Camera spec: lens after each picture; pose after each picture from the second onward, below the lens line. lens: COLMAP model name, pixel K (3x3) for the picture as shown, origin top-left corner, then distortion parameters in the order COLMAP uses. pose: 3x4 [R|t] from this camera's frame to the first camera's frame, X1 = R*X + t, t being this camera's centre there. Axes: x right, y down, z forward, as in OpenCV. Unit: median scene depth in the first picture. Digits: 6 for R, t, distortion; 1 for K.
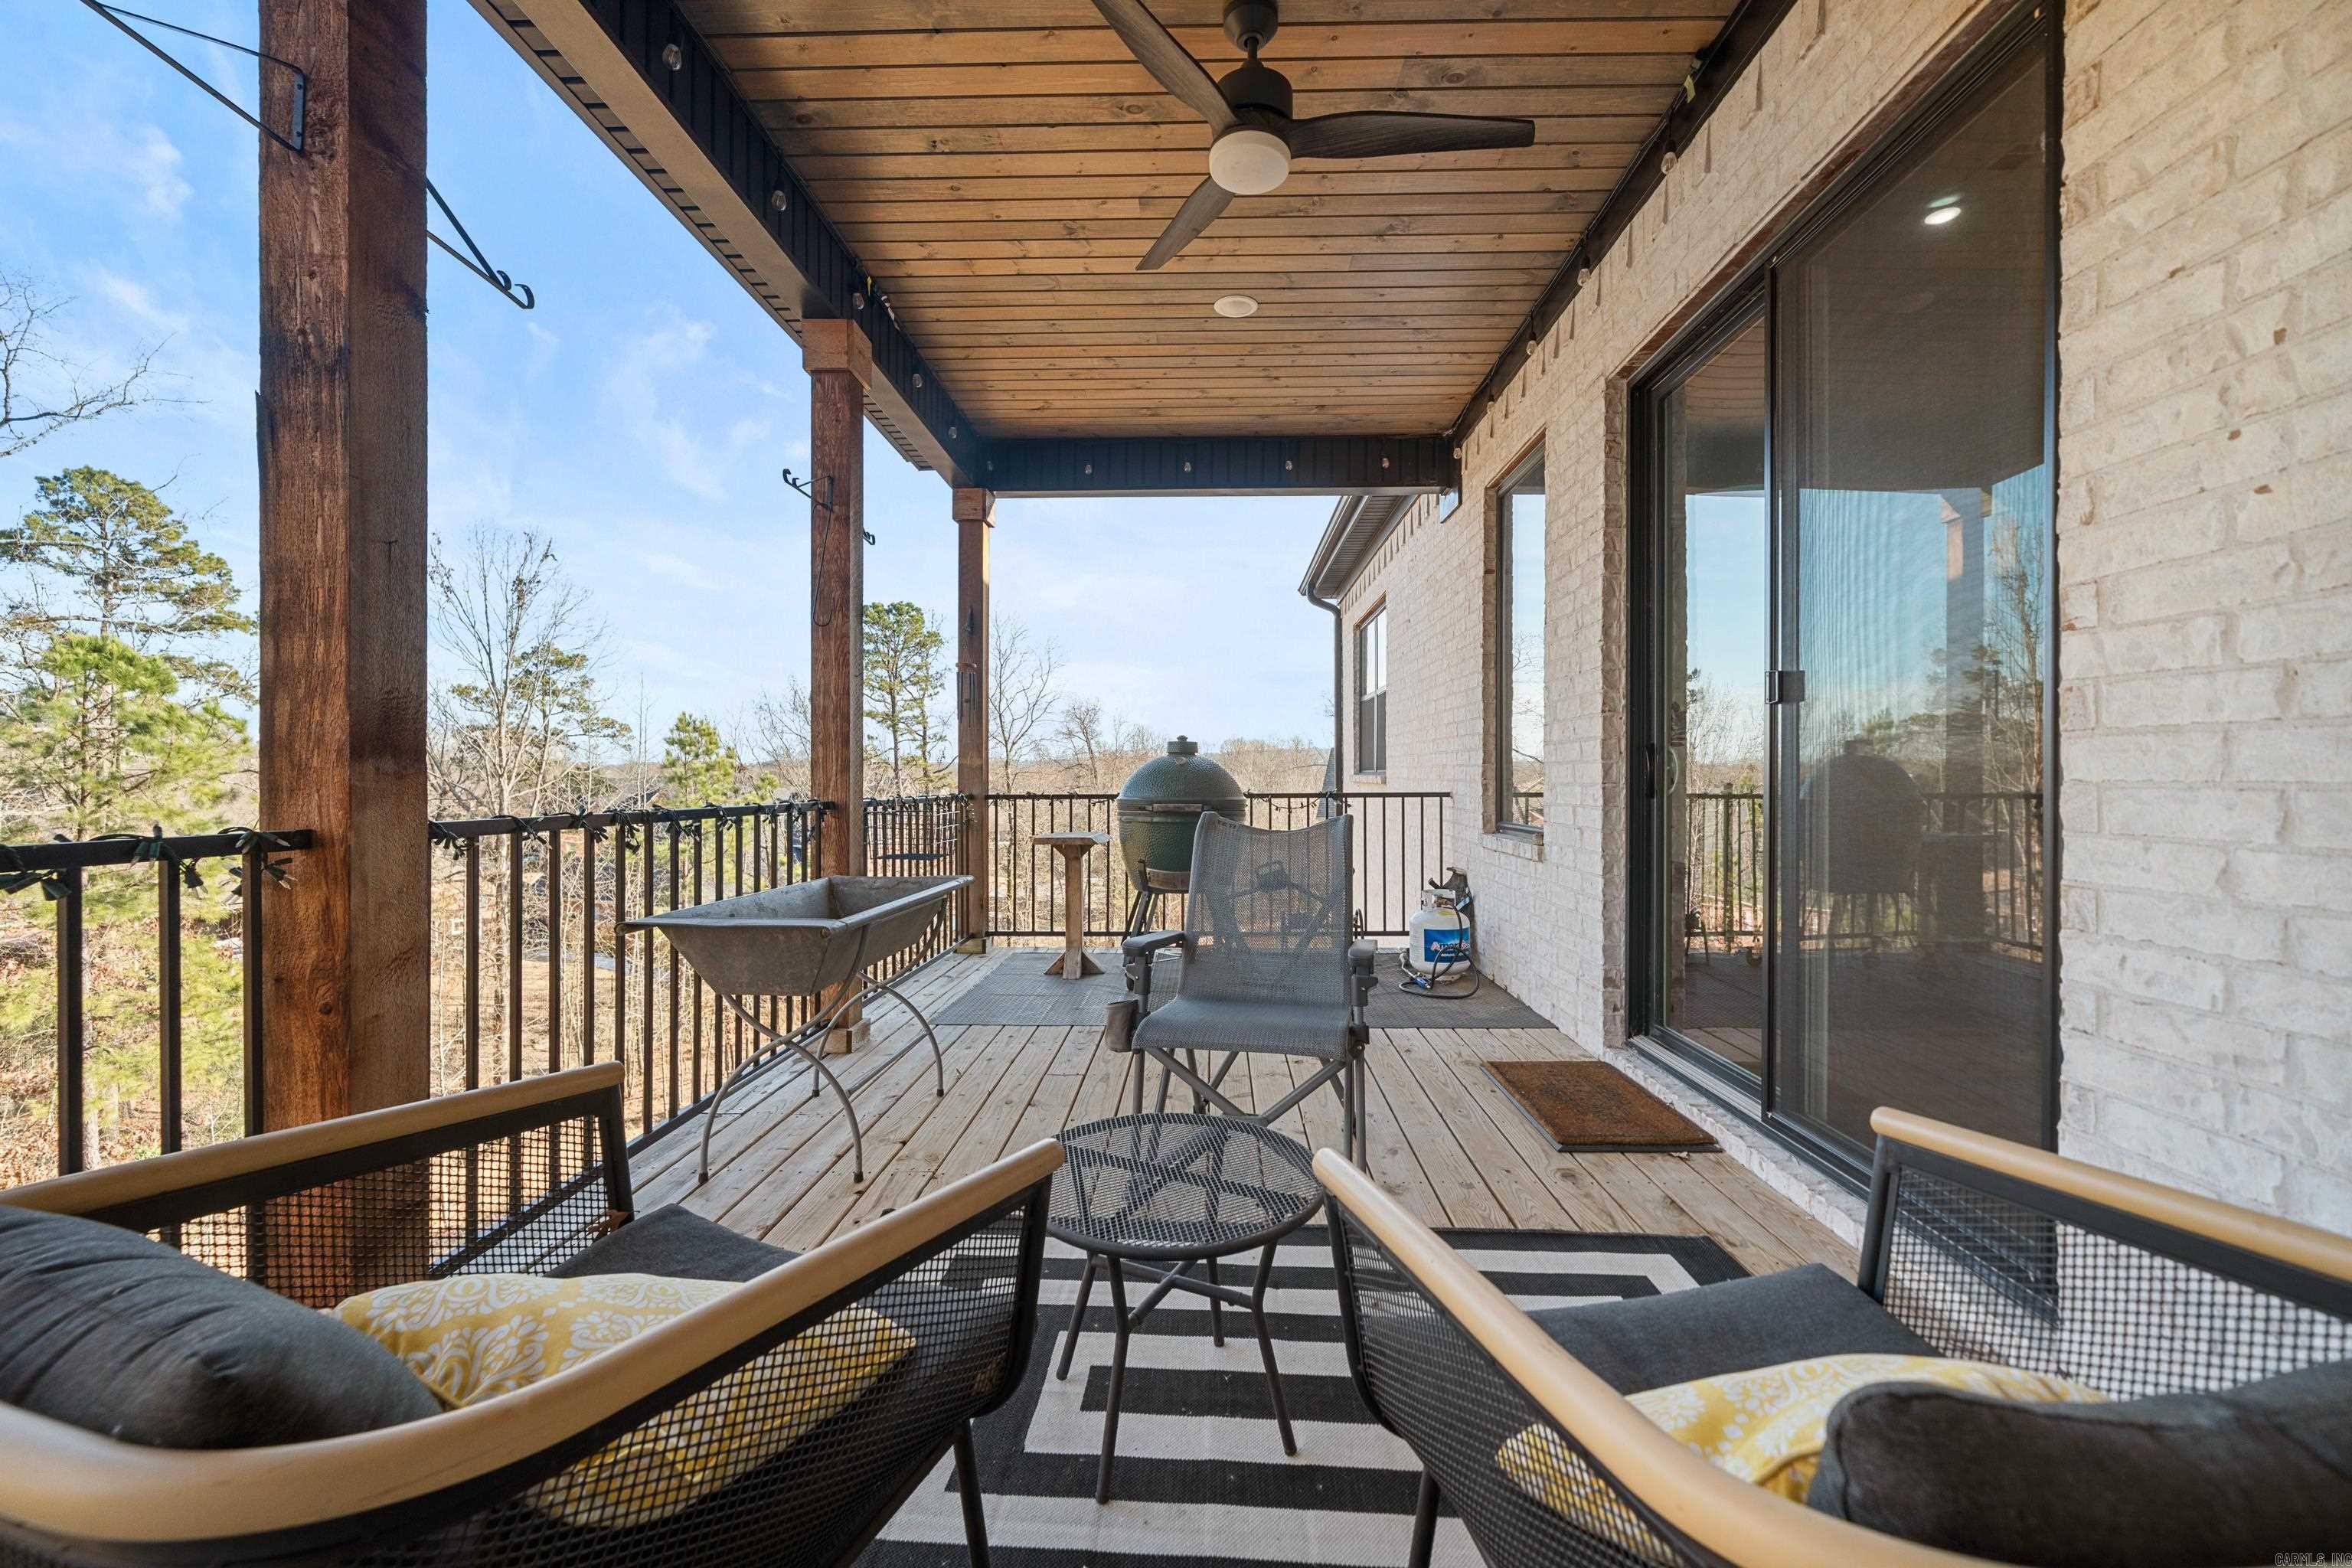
lens RADIAL K [[923.5, 0, 1180.4], [0, 923.5, 785.6], [0, 0, 1]] dist [0.000529, -0.000106]
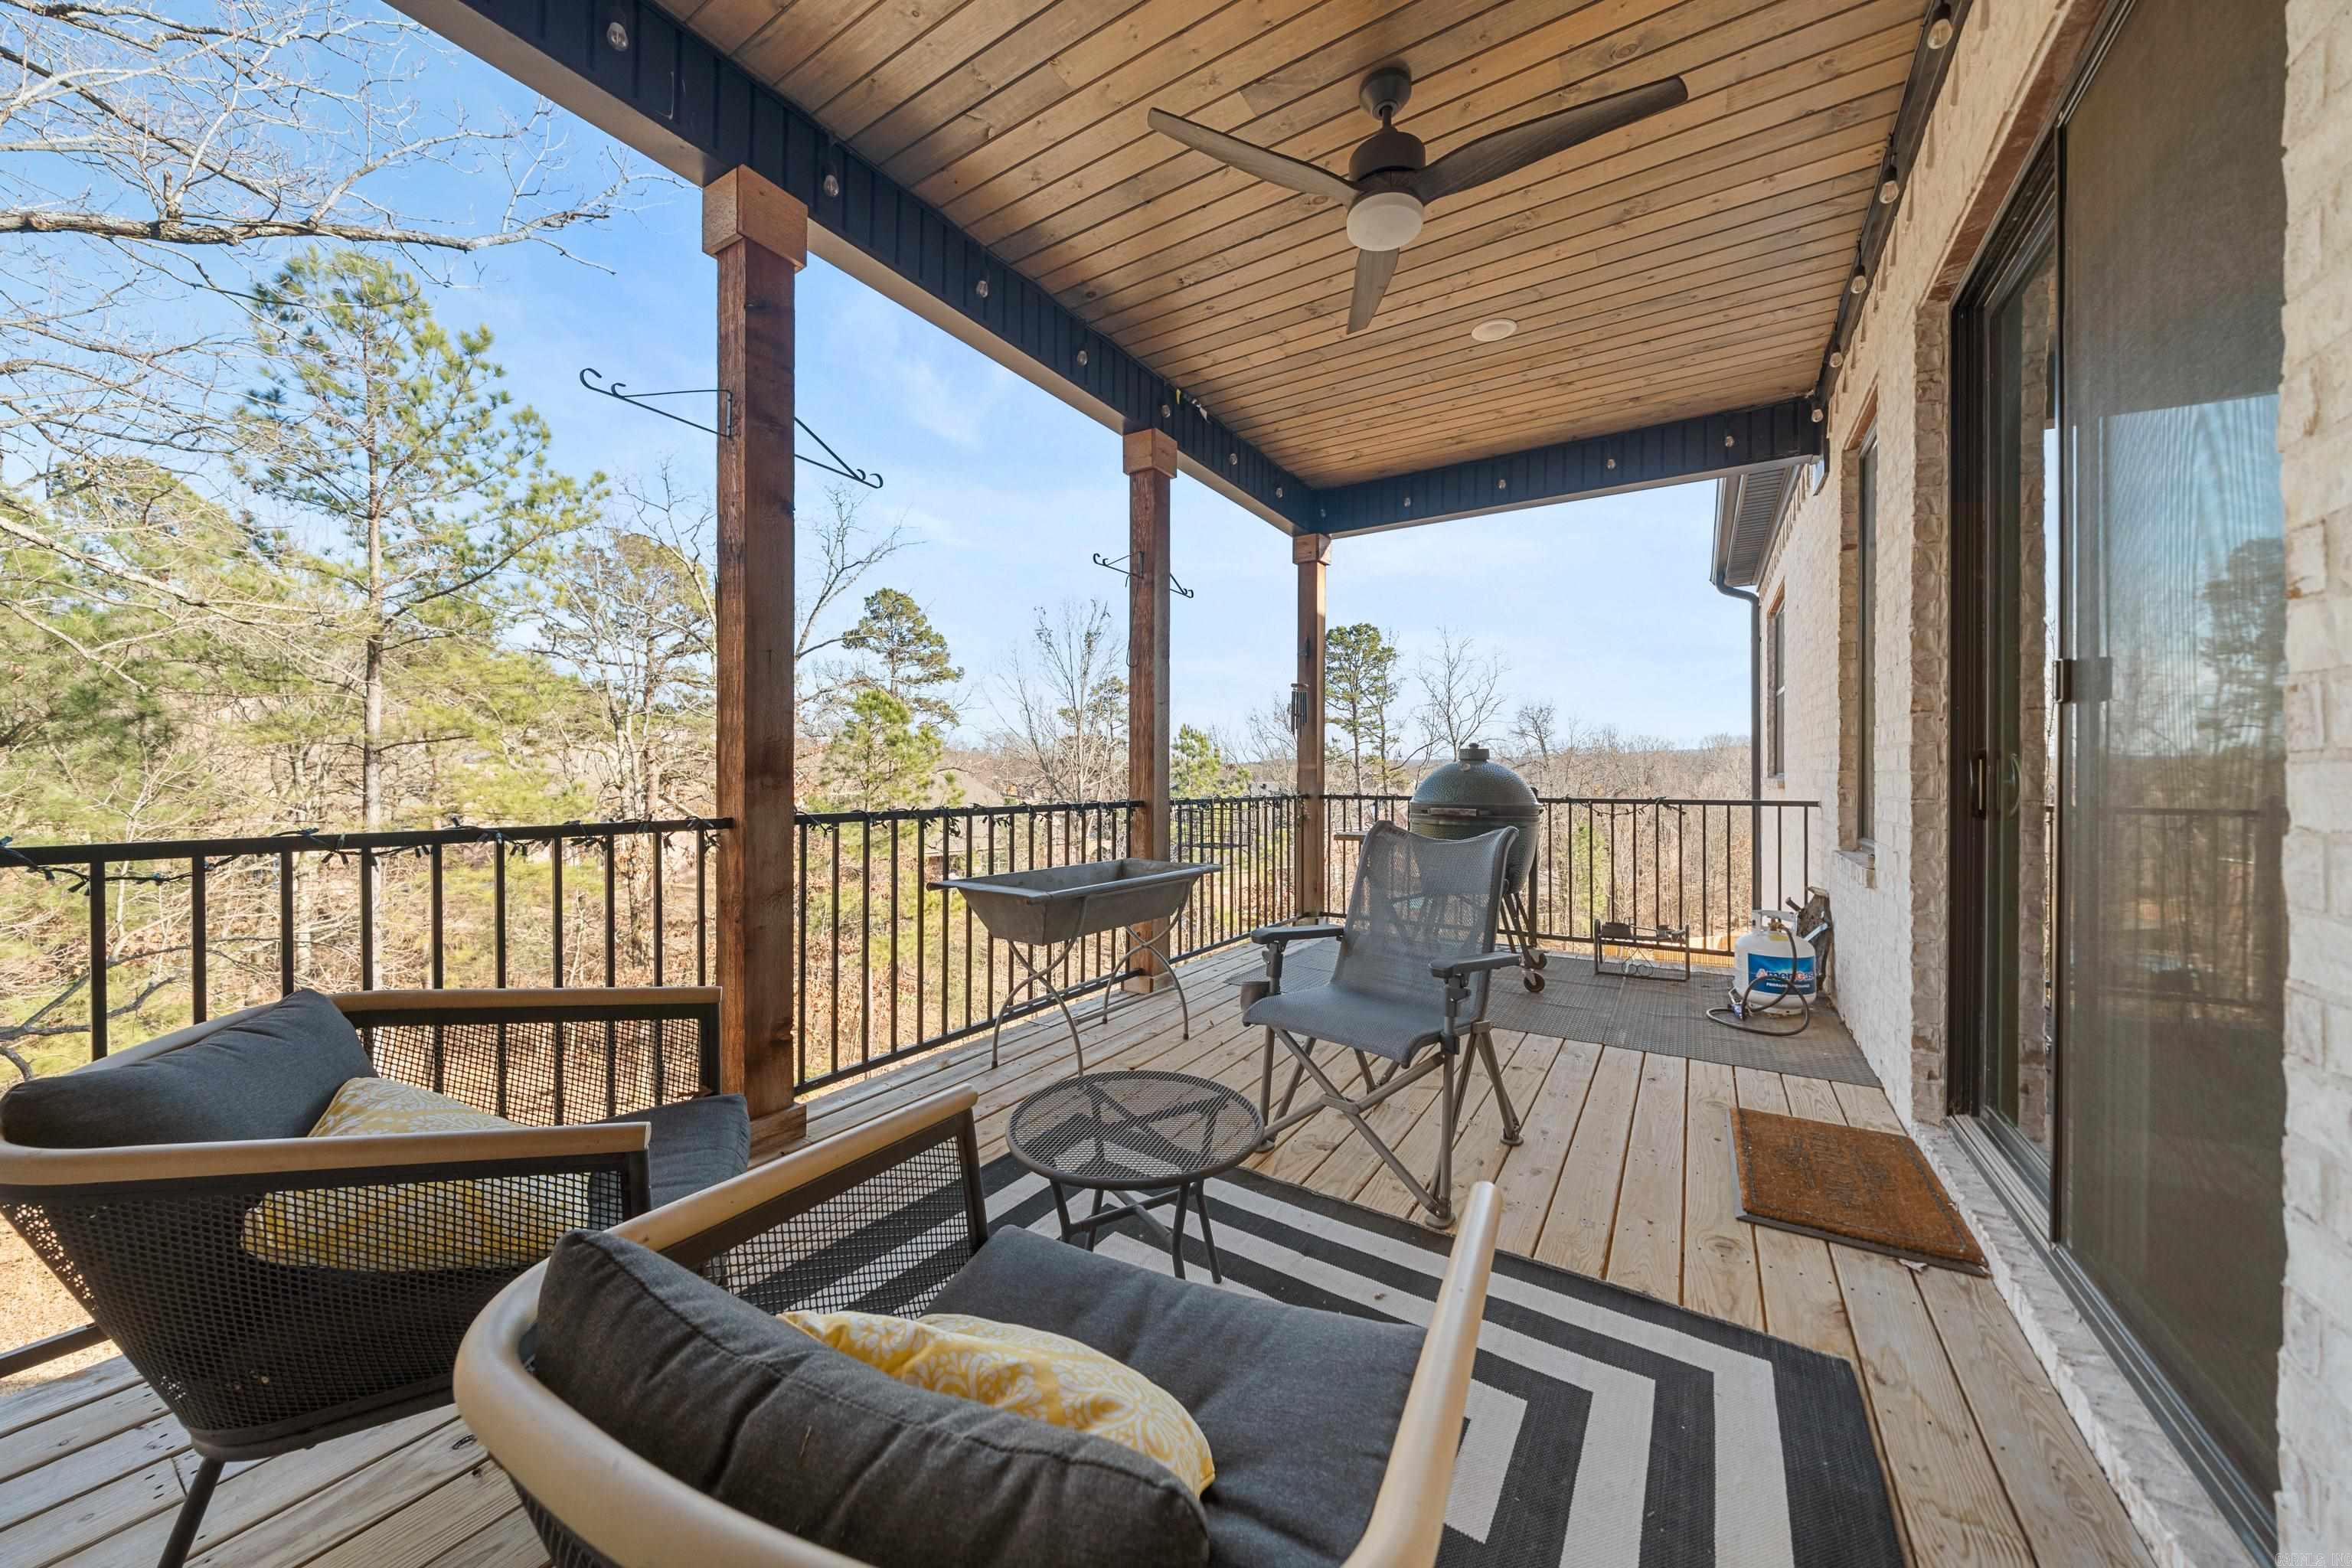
lens RADIAL K [[809.2, 0, 1180.8], [0, 809.2, 778.8], [0, 0, 1]] dist [-0.001887, 0.000854]
pose [[0.859440, 0.007500, -0.511182, 0.232016], [-0.008321, 0.999965, 0.000680, -0.013693], [0.511169, 0.003669, 0.859472, 0.042299]]
